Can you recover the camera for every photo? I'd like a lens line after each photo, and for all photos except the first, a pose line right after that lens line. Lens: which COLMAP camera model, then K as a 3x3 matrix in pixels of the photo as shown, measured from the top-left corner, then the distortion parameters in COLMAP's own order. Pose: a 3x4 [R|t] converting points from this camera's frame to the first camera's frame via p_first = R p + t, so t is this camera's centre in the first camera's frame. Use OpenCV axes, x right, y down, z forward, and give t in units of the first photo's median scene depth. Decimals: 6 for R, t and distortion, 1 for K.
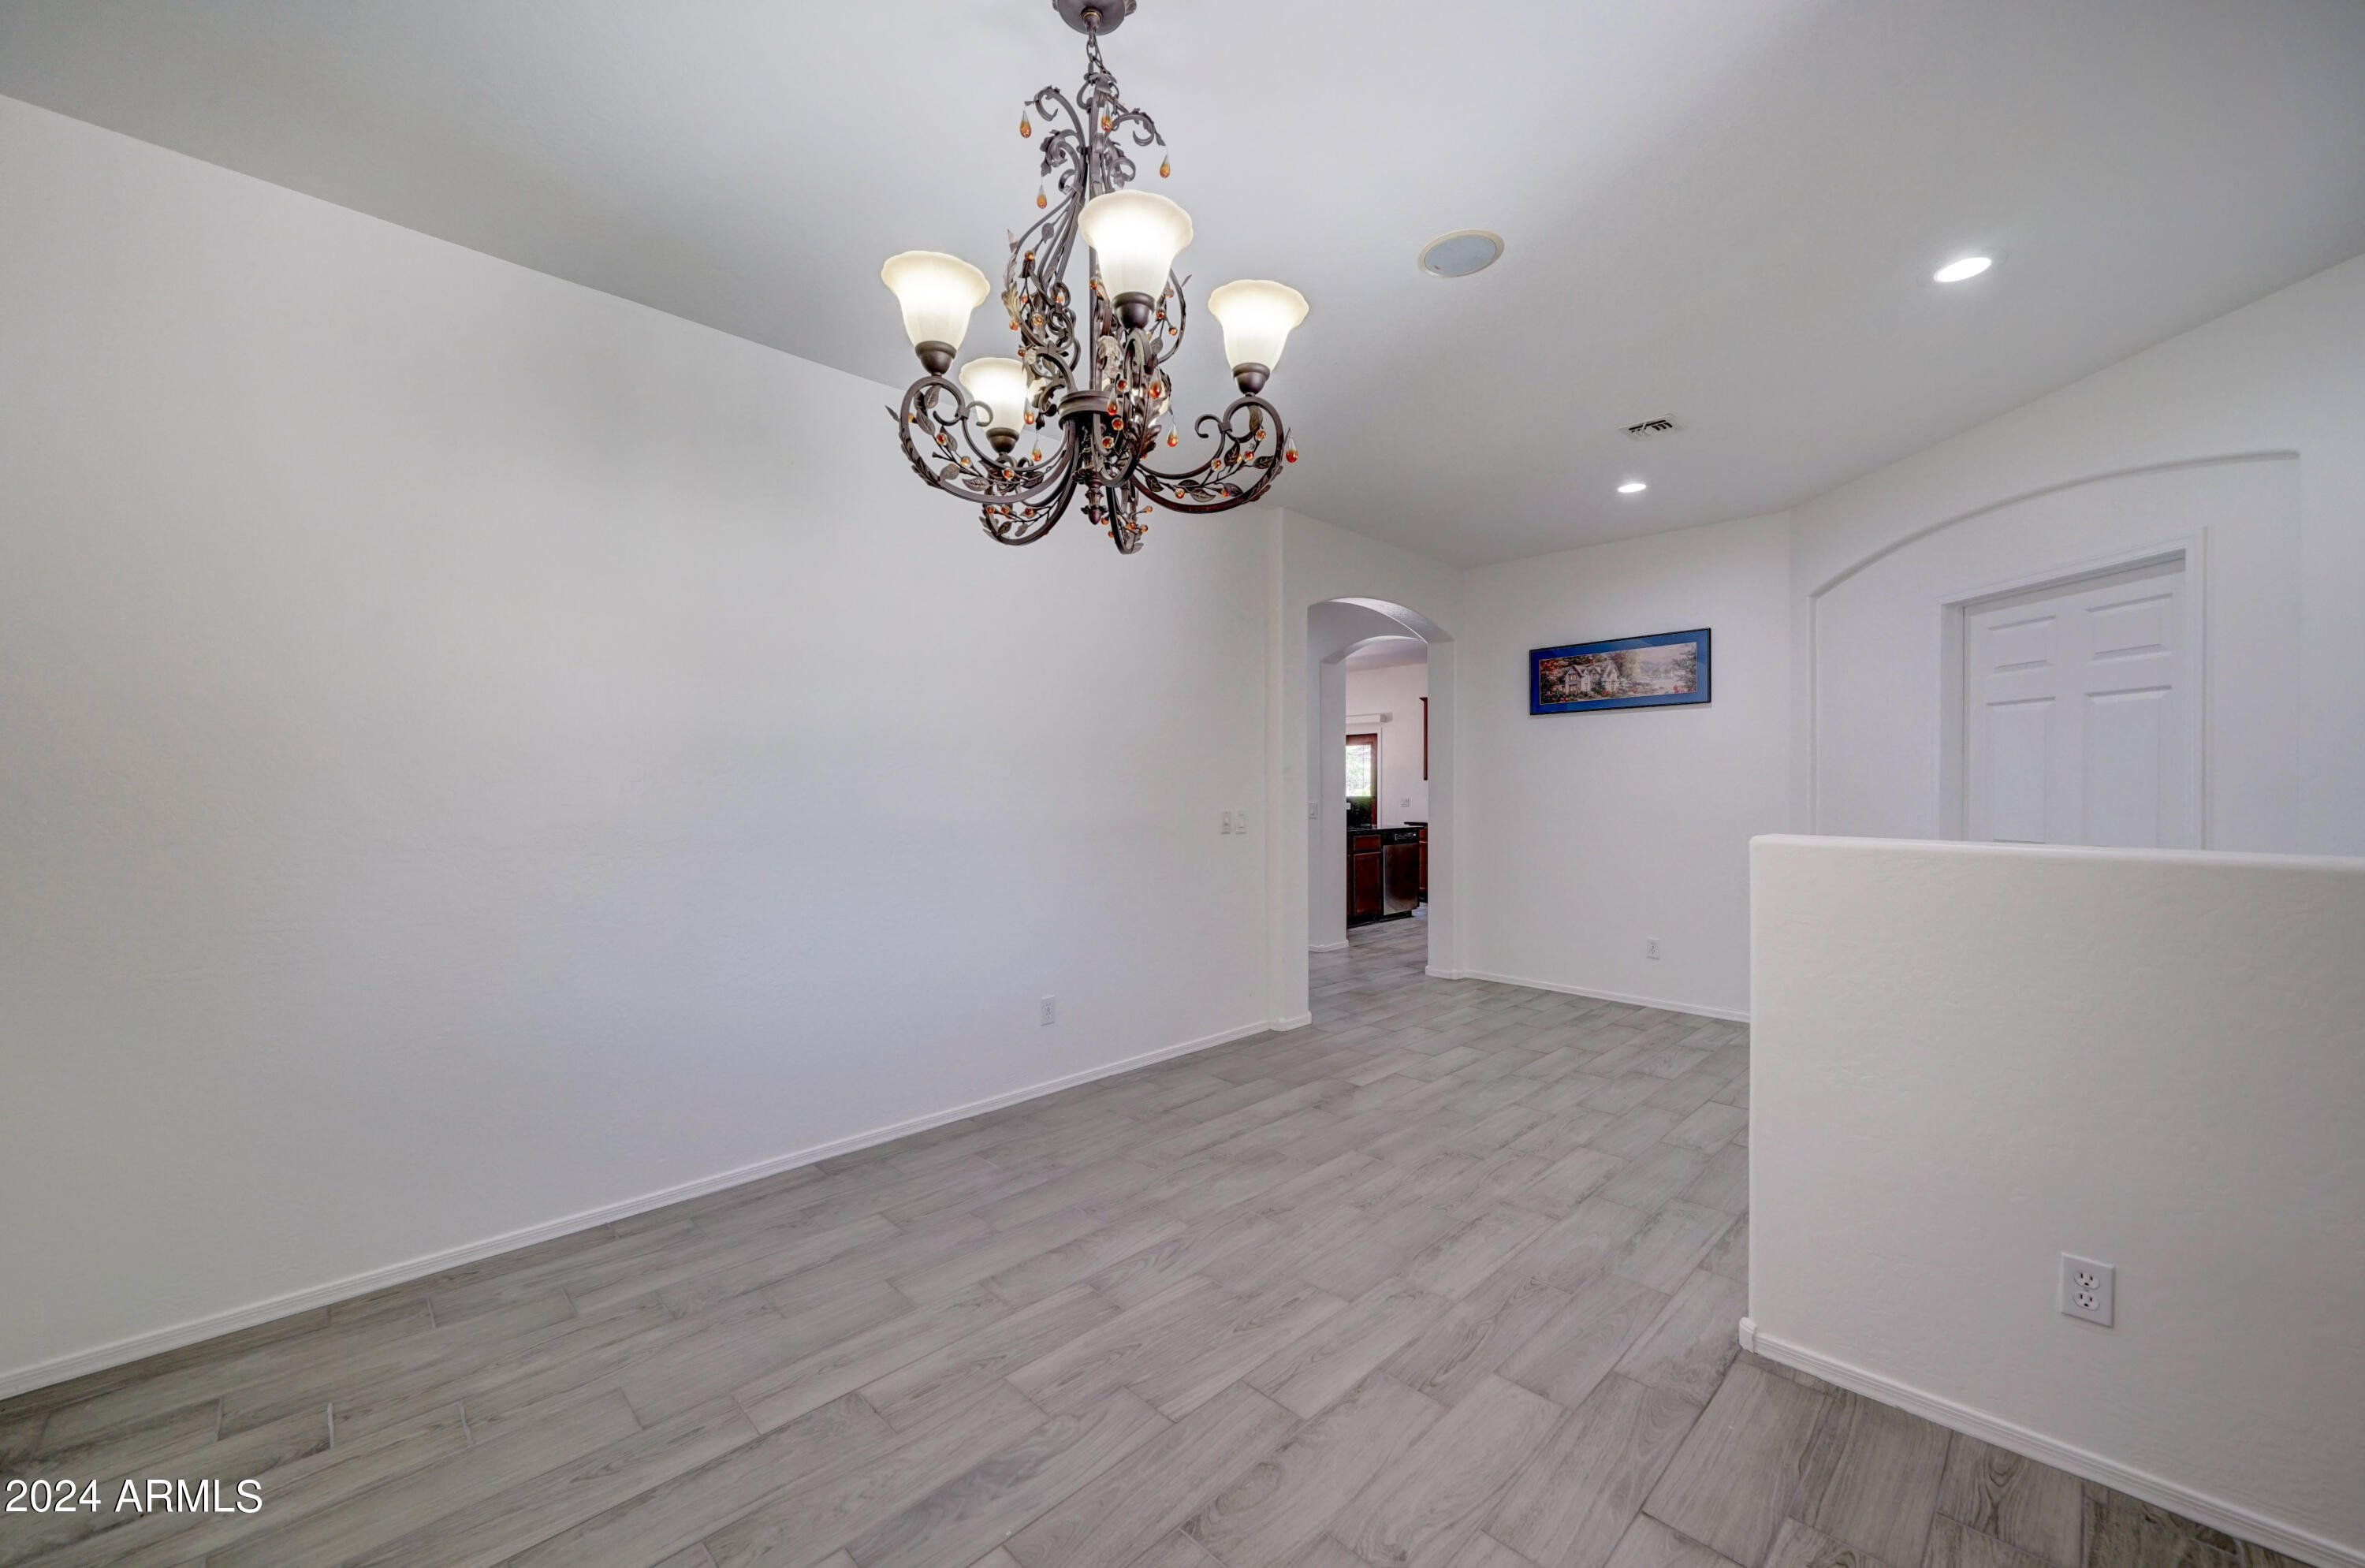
lens RADIAL K [[885.9, 0, 1174.0], [0, 885.9, 799.8], [0, 0, 1]] dist [-0.002474, -0.000100]
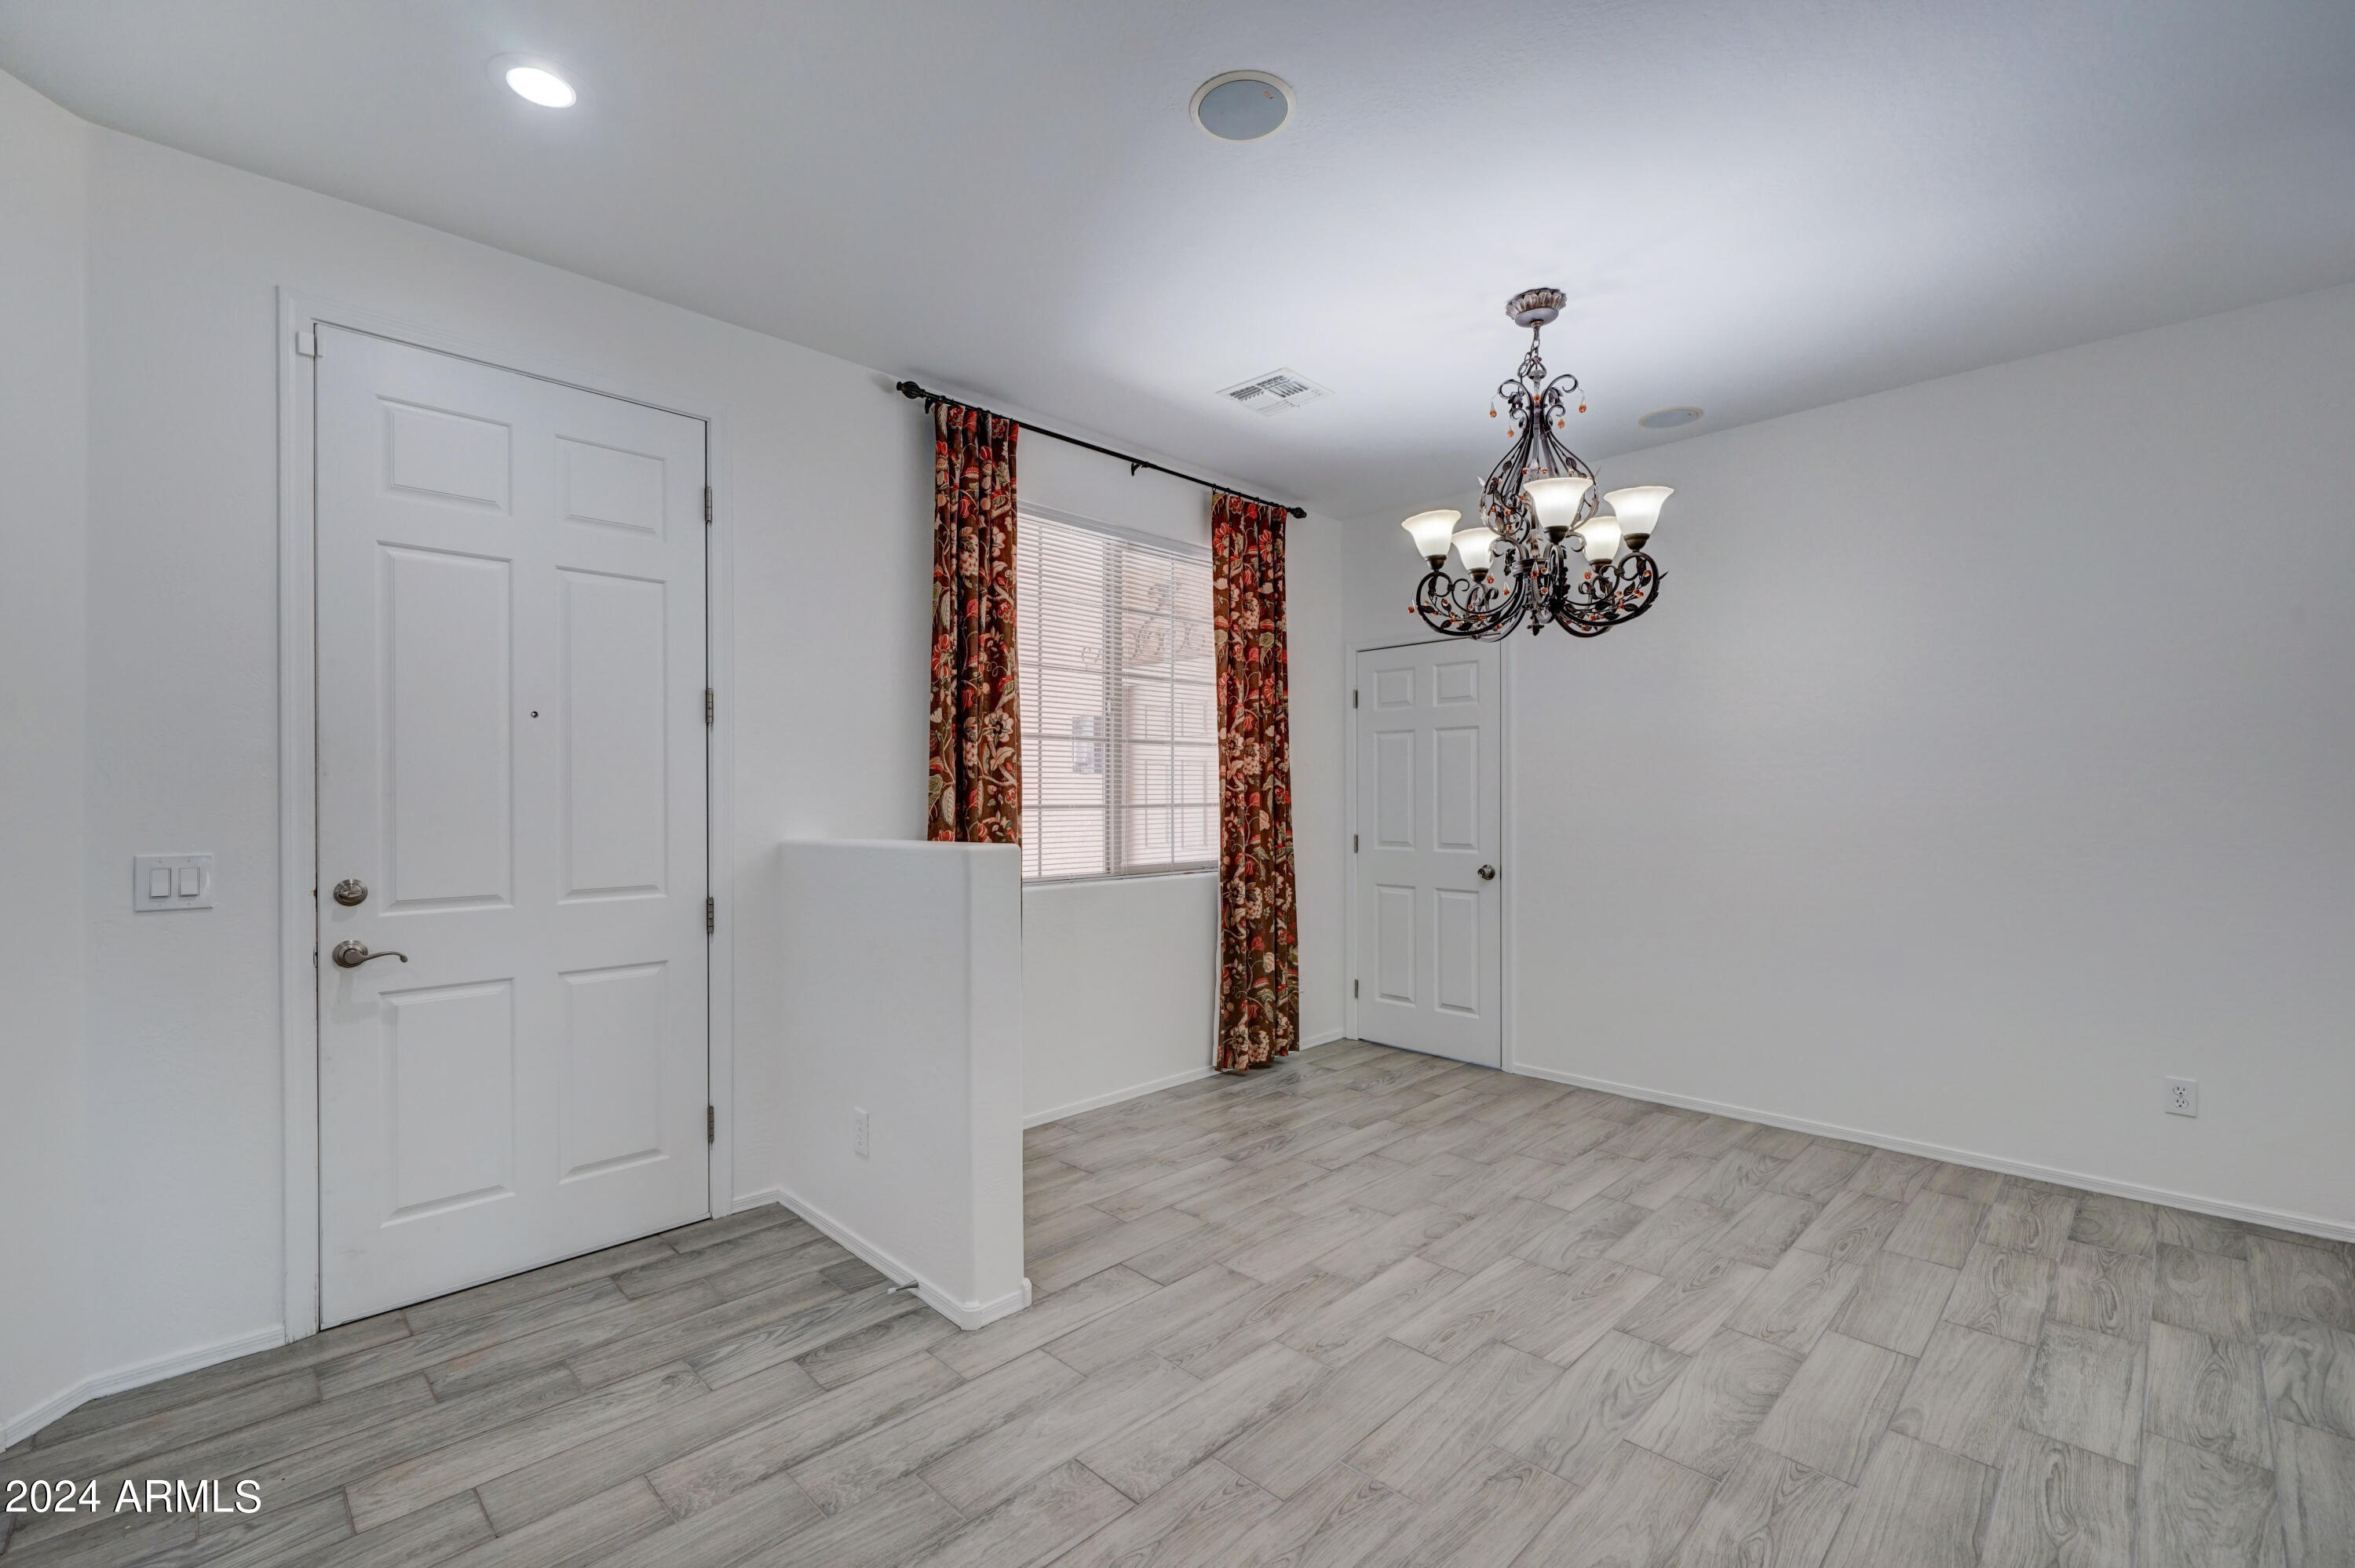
lens RADIAL K [[1003.7, 0, 1174.1], [0, 1003.7, 795.6], [0, 0, 1]] dist [0.000318, 0.000109]
pose [[-0.999868, 0.005175, -0.015429, 0.442559], [0.005004, 0.999926, 0.011088, -0.028699], [0.015485, 0.011009, -0.999819, 2.080501]]
